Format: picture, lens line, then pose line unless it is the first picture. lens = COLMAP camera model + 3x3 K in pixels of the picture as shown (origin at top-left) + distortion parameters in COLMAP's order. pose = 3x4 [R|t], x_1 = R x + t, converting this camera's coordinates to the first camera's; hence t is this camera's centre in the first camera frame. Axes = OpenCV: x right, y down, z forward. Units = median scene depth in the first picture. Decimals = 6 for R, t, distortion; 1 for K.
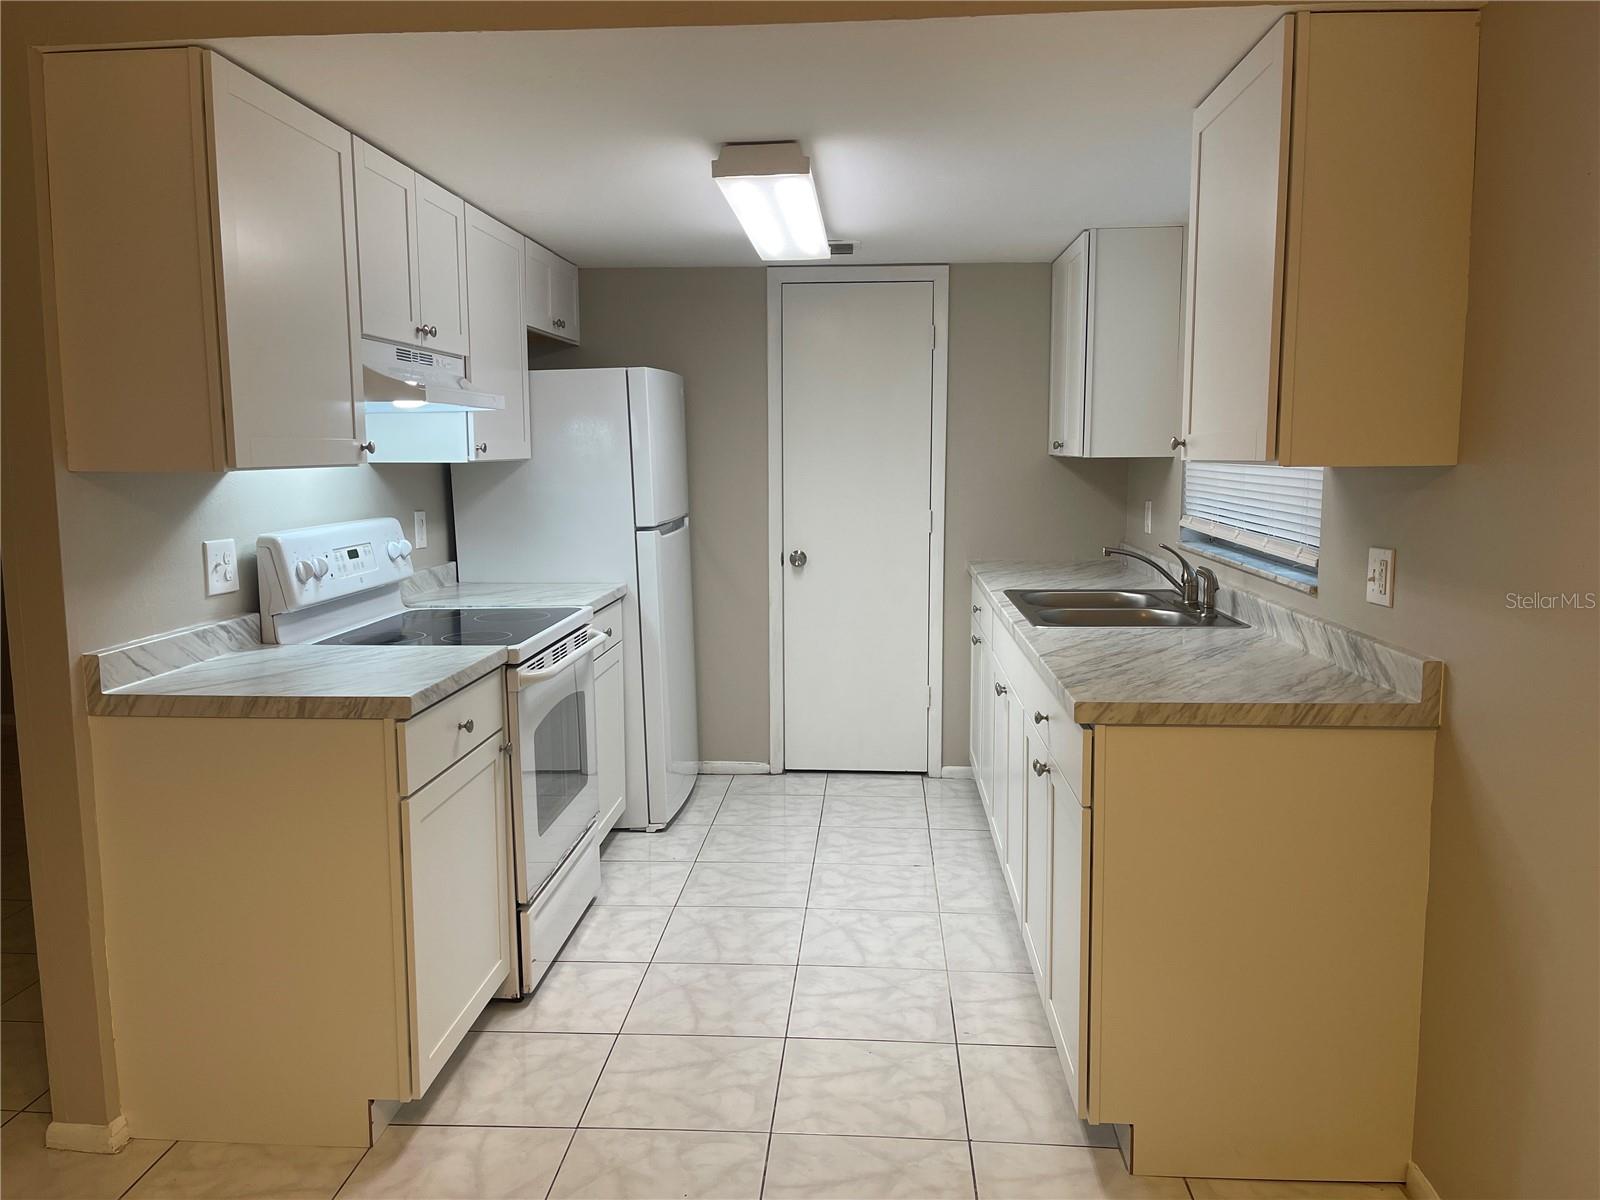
lens RADIAL K [[1220.1, 0, 801.3], [0, 1220.1, 599.7], [0, 0, 1]] dist [0.046043, -0.024302]
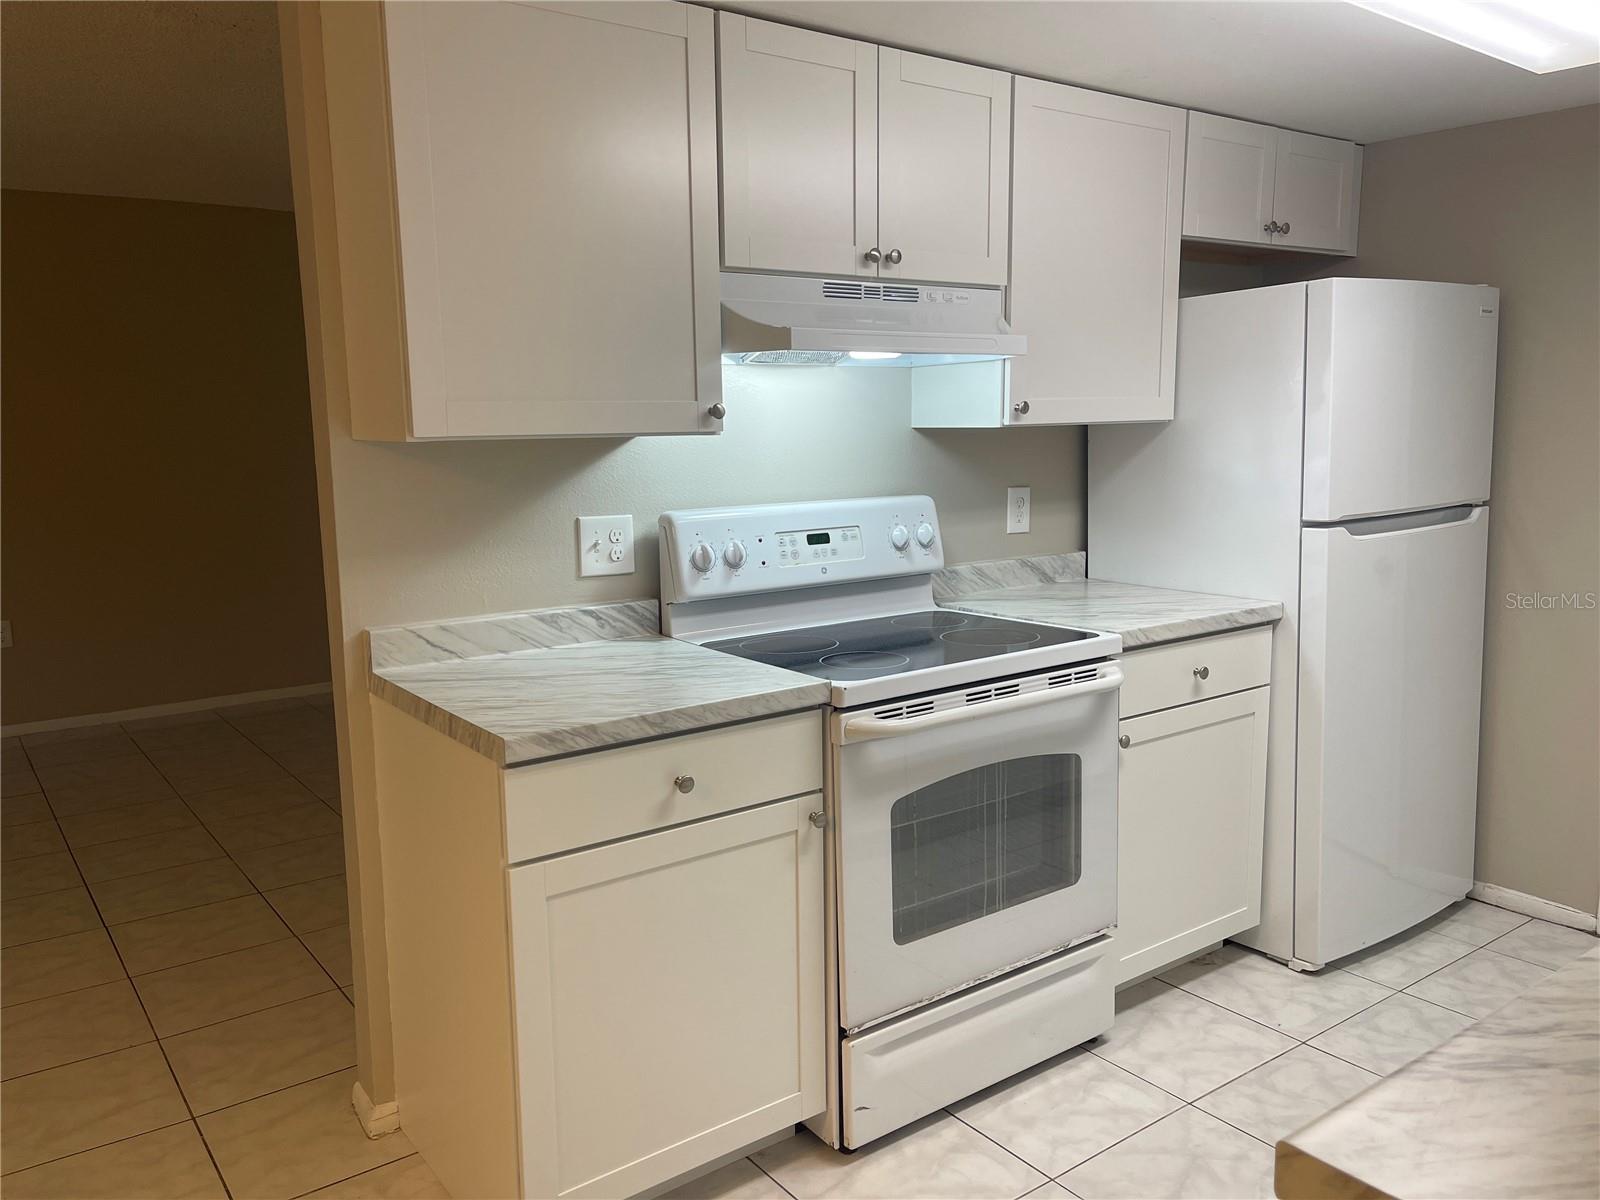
lens RADIAL K [[1220.1, 0, 797.8], [0, 1220.1, 602.4], [0, 0, 1]] dist [0.046043, -0.024302]
pose [[0.640873, 0.110769, -0.759613, 0.288259], [-0.082842, 0.993735, 0.075017, -0.060653], [0.763164, 0.014852, 0.646034, 0.498584]]
